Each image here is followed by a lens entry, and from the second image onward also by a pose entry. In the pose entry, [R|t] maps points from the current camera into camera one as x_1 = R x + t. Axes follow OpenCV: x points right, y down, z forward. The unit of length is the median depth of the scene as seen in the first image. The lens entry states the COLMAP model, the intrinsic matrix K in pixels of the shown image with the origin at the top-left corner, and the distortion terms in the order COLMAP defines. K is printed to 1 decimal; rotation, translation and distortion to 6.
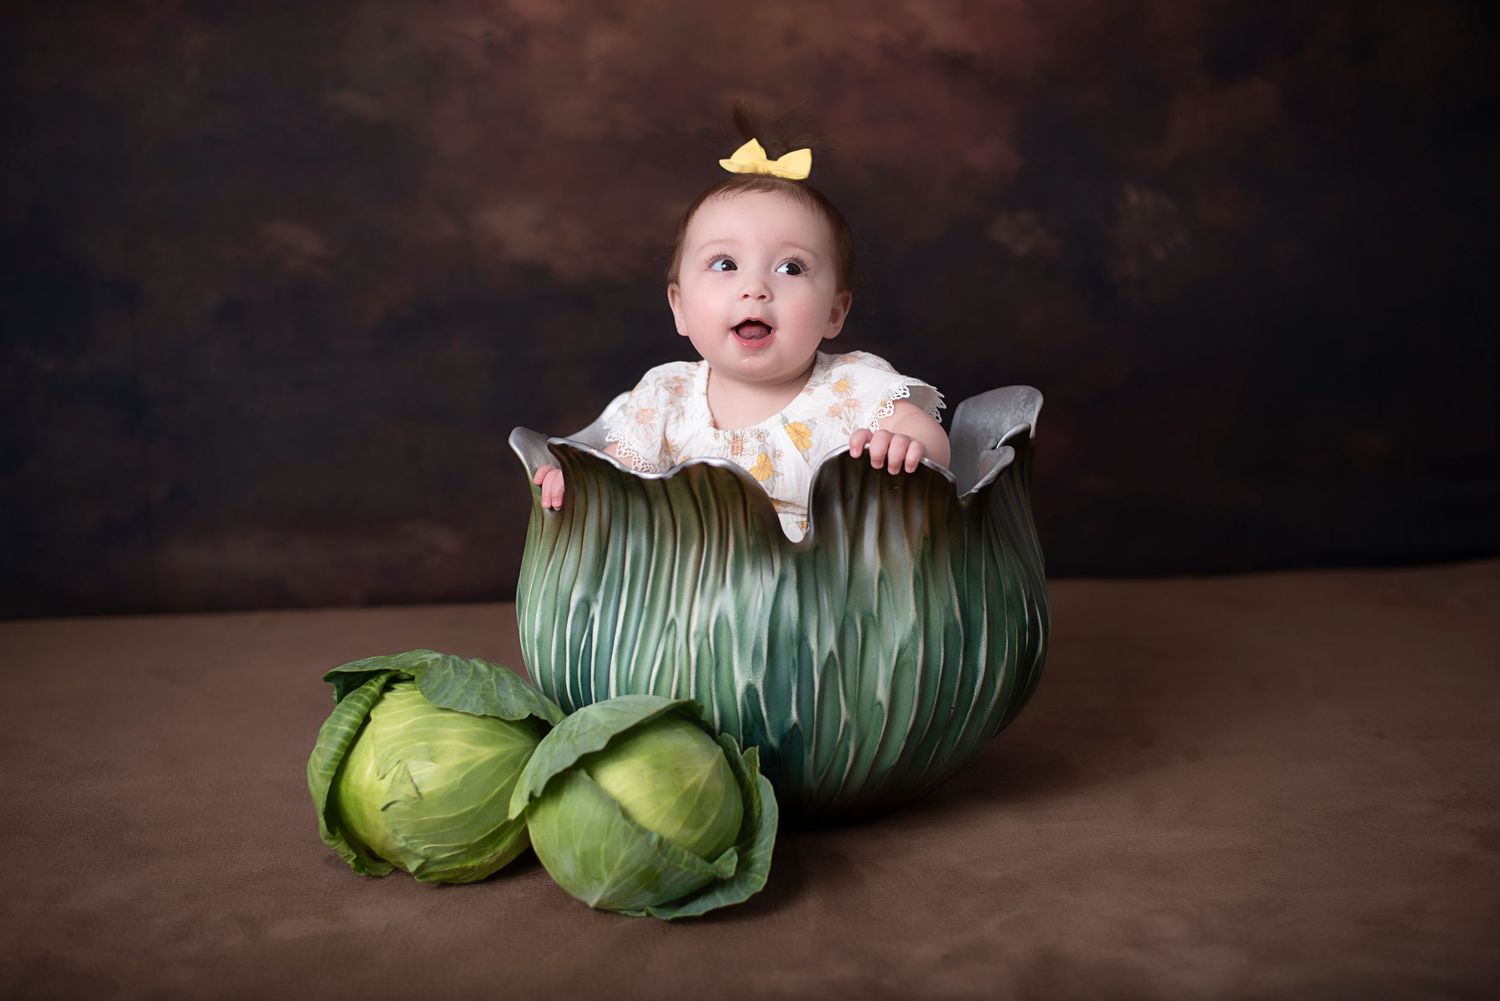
lens RADIAL K [[2195.6, 0, 750.0], [0, 2195.6, 500.5], [0, 0, 1]] dist [-0.125466, 0.015153]
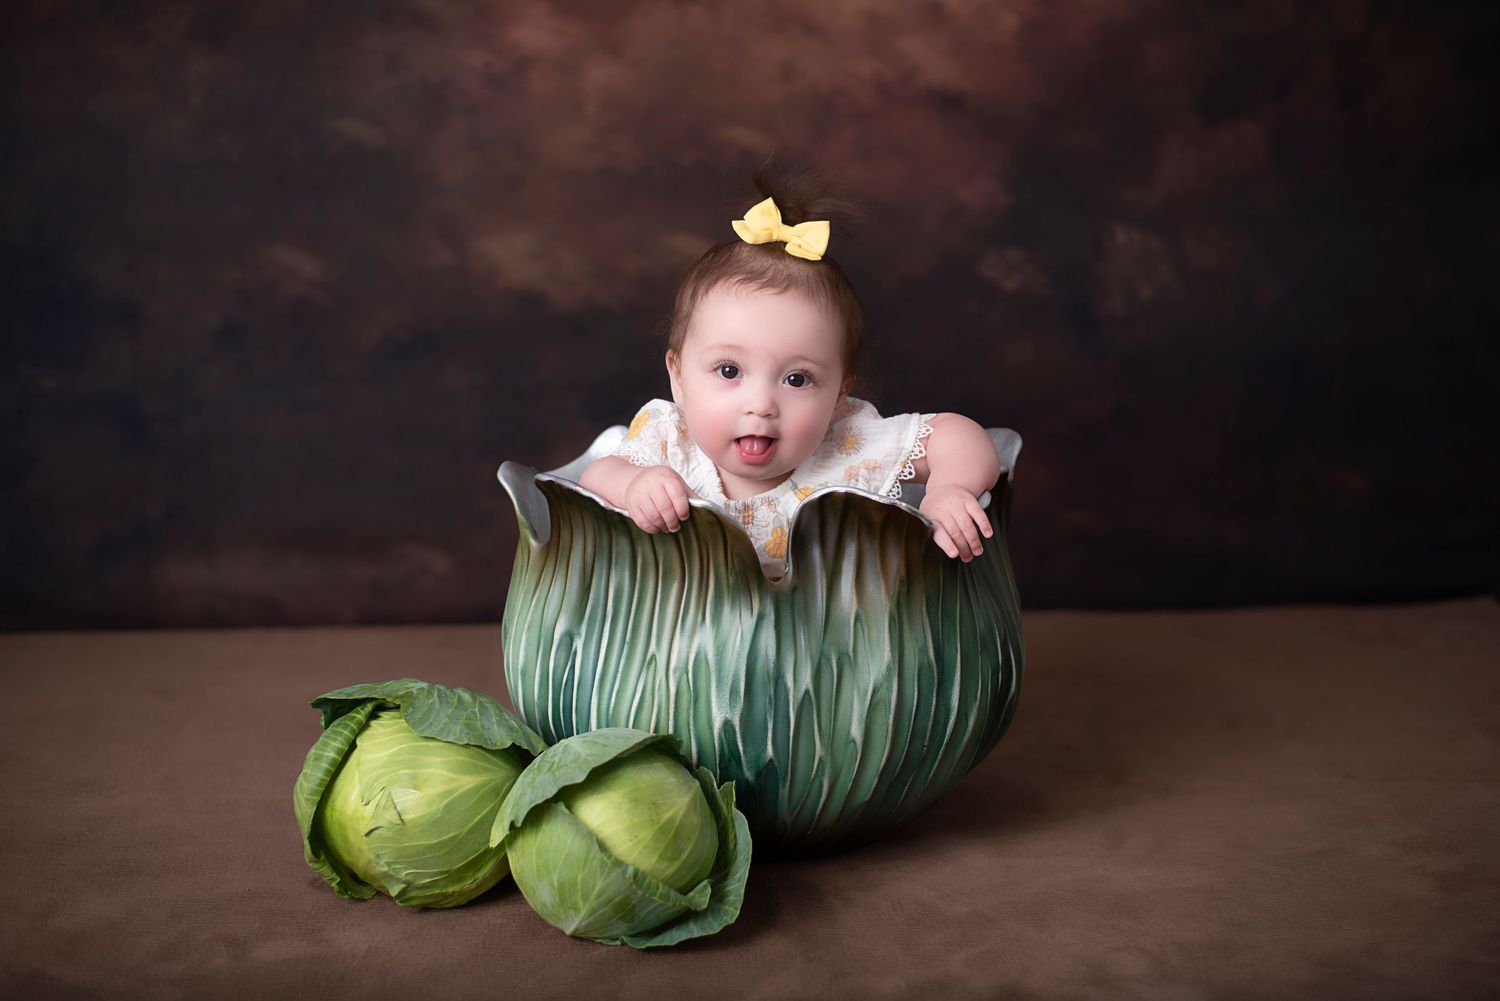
lens RADIAL K [[2195.6, 0, 750.0], [0, 2195.6, 500.5], [0, 0, 1]] dist [-0.125466, 0.015153]
pose [[0.999805, 0.019734, 0.000434, 0.008066], [-0.019733, 0.999800, -0.003251, -0.015223], [-0.000498, 0.003242, 0.999995, -0.024160]]
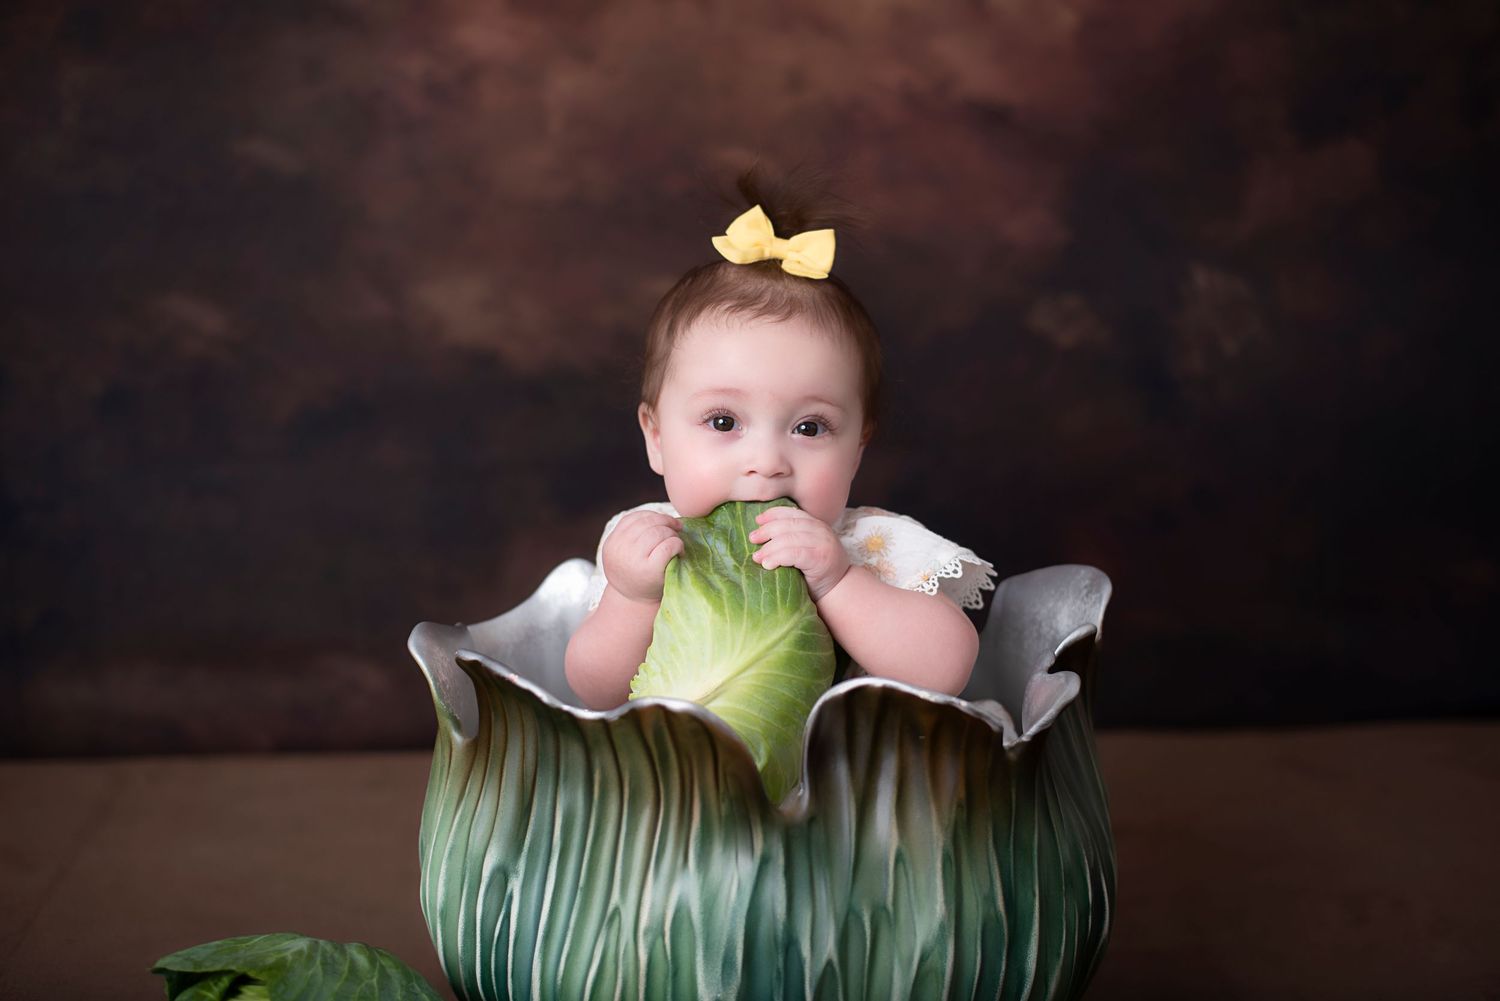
lens RADIAL K [[2195.6, 0, 750.0], [0, 2195.6, 500.5], [0, 0, 1]] dist [-0.125466, 0.015153]
pose [[0.999845, 0.017601, -0.000485, 0.007807], [-0.017599, 0.999838, 0.003688, -0.086439], [0.000550, -0.003679, 0.999993, 0.261453]]
